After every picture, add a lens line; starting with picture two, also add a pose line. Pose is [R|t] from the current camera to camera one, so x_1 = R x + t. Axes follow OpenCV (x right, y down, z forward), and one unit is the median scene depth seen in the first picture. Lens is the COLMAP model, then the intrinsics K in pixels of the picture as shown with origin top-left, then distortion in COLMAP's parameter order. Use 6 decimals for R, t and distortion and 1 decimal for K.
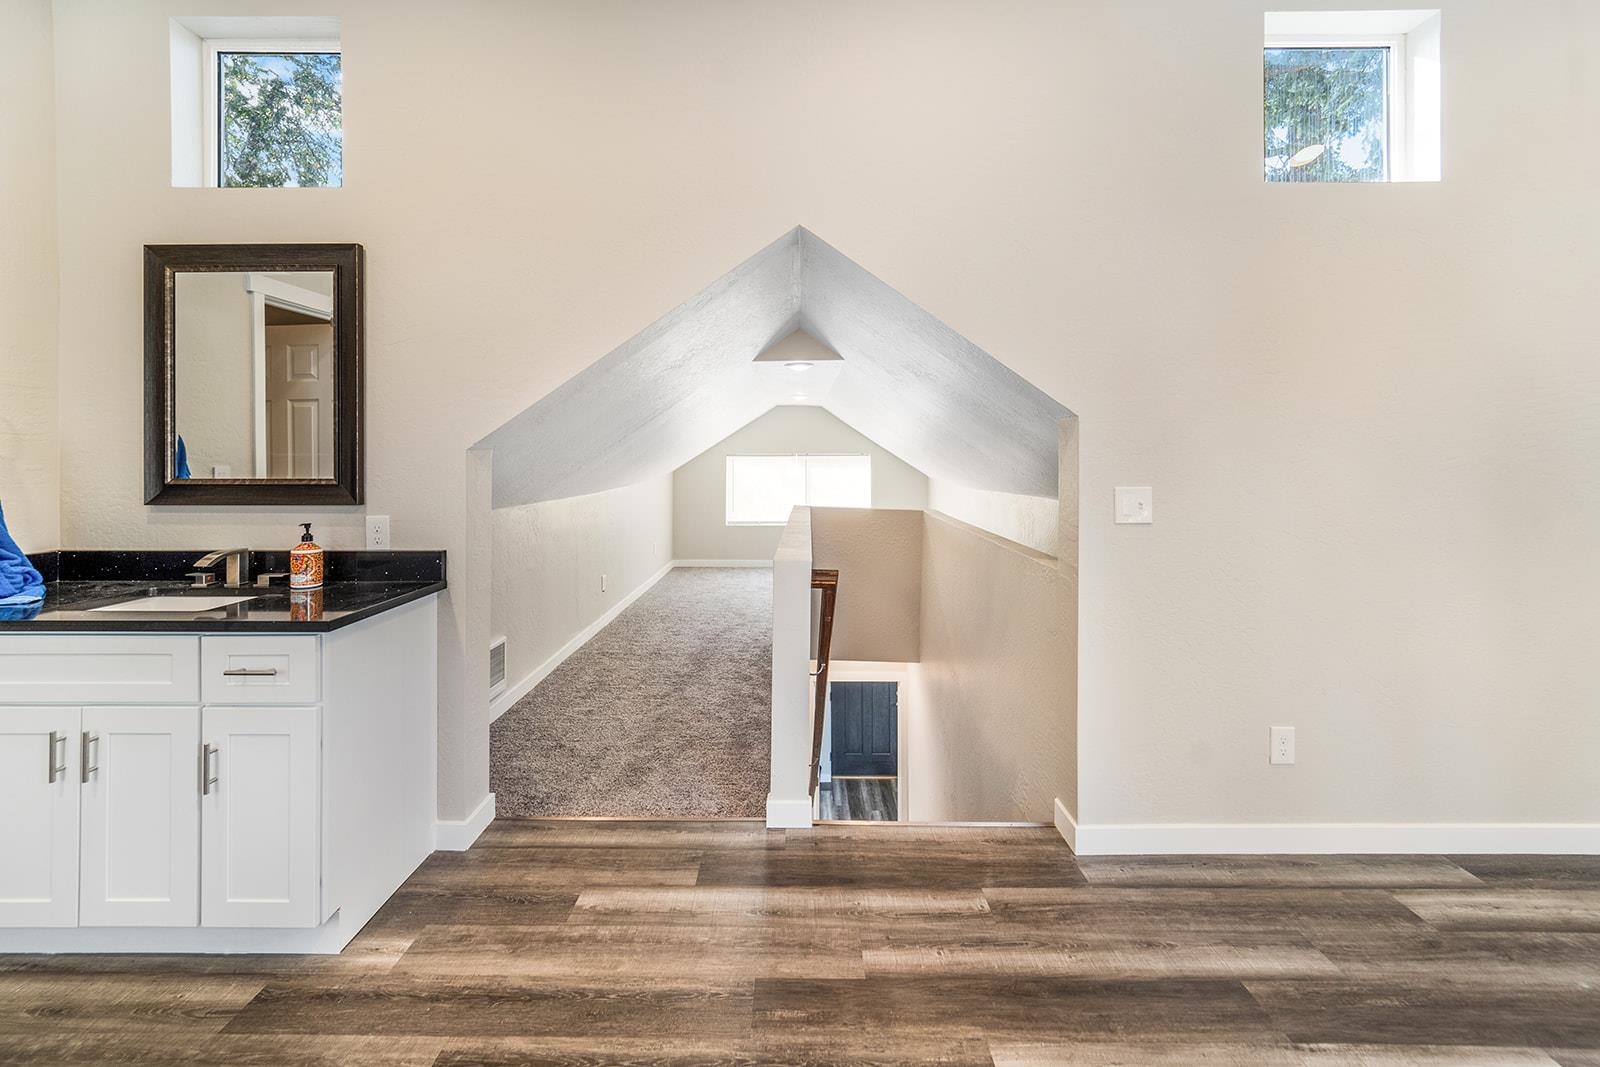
lens RADIAL K [[676.0, 0, 760.8], [0, 676.0, 453.3], [0, 0, 1]] dist [-0.010917, 0.003979]
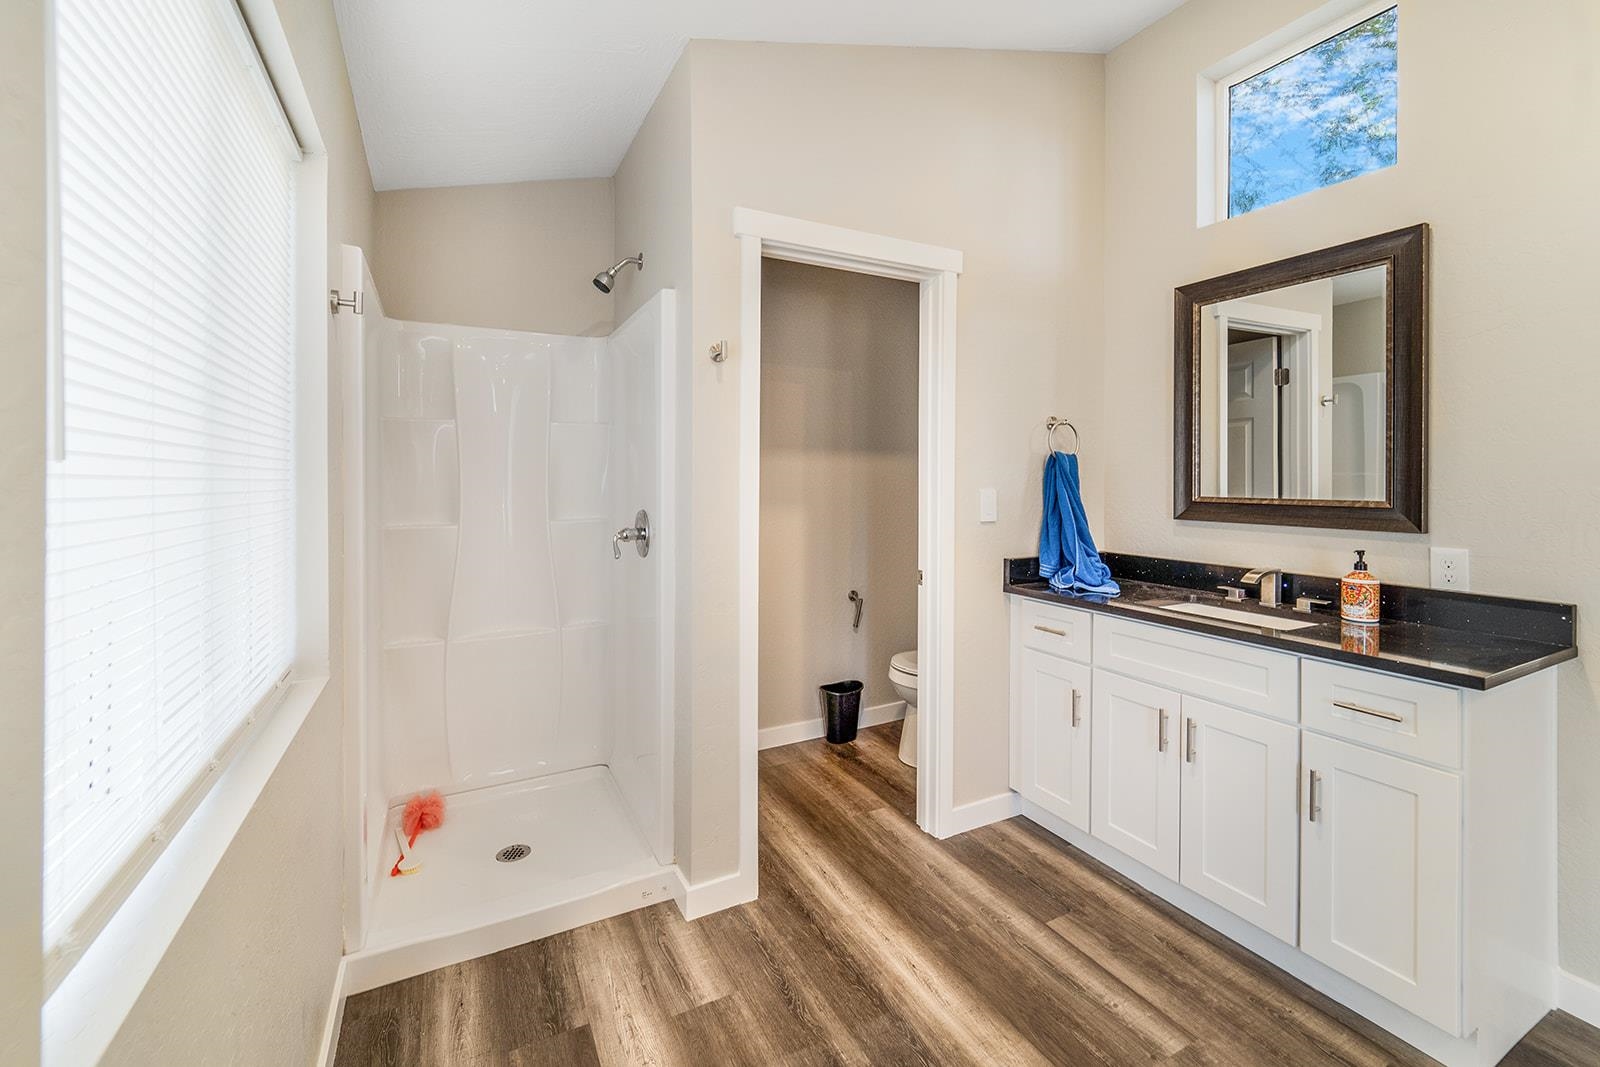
lens RADIAL K [[666.8, 0, 804.1], [0, 666.8, 481.2], [0, 0, 1]] dist [-0.000871, 0.000959]
pose [[0.469173, 0.006569, -0.883082, -0.246052], [0.004457, 0.999942, 0.009806, -0.000674], [0.883095, -0.008537, 0.469116, -0.081628]]
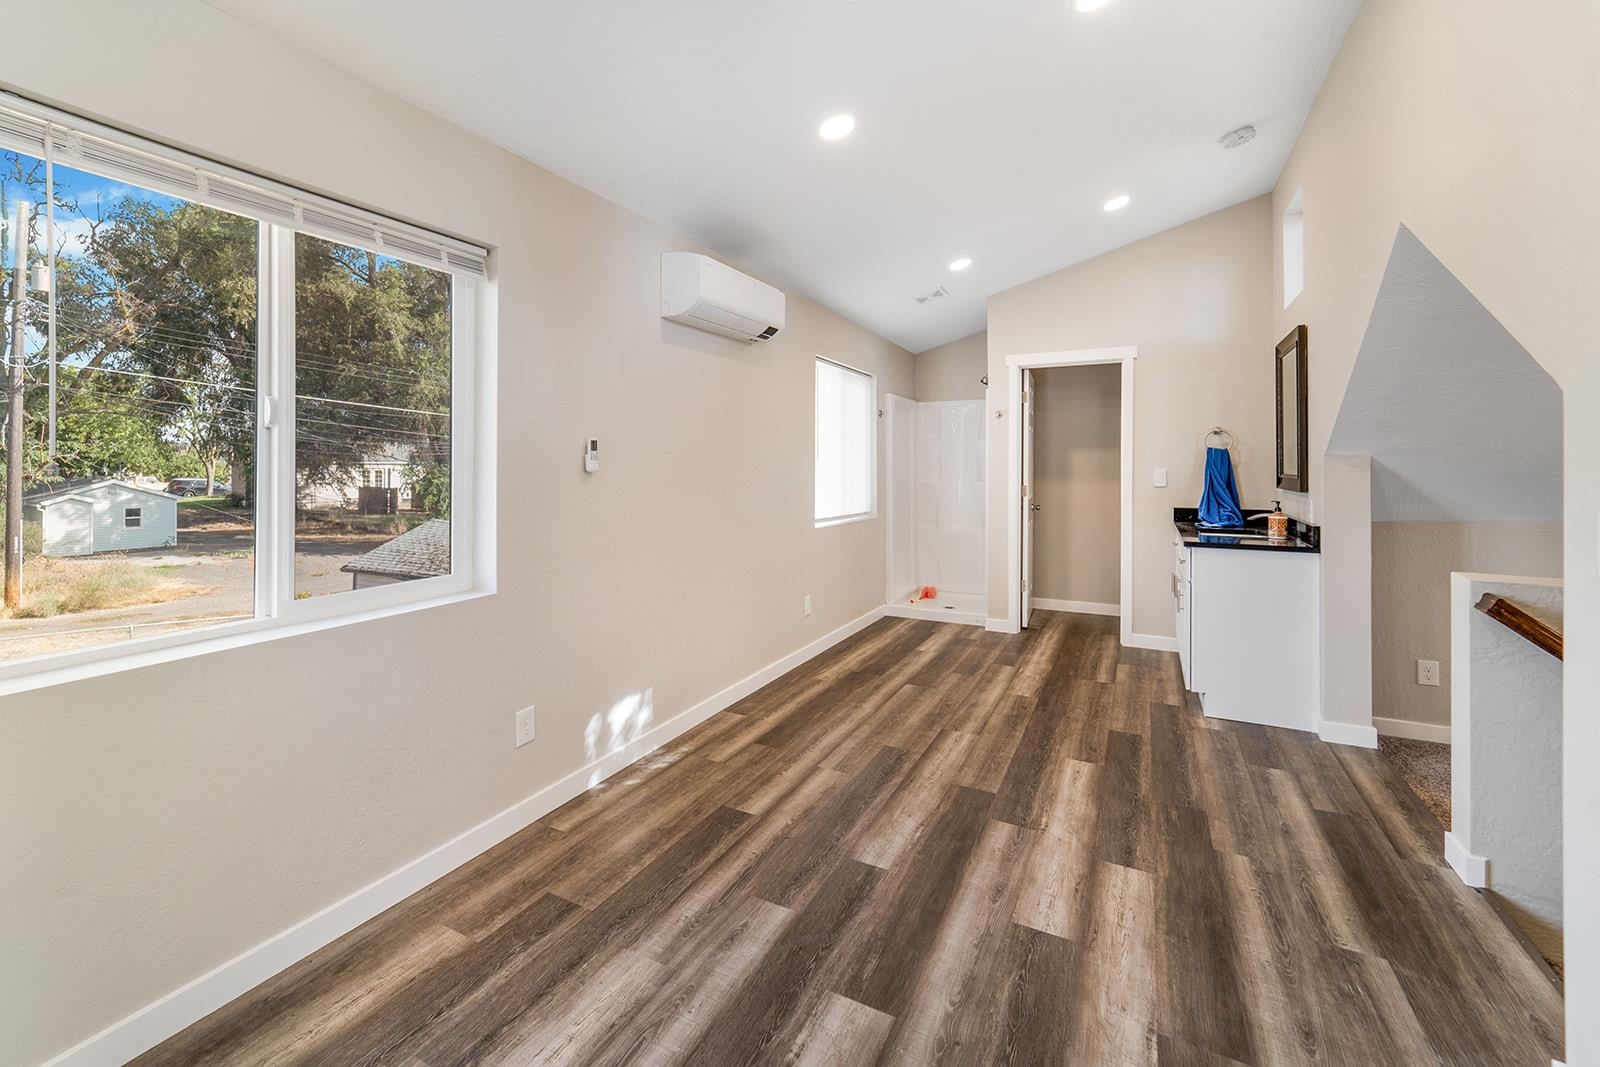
lens RADIAL K [[676.0, 0, 805.6], [0, 676.0, 466.8], [0, 0, 1]] dist [-0.010917, 0.003979]
pose [[-0.433757, 0.001432, -0.901029, 1.406029], [0.003388, 0.999994, -0.000041, 0.015519], [0.901024, -0.003071, -0.433759, 0.699588]]
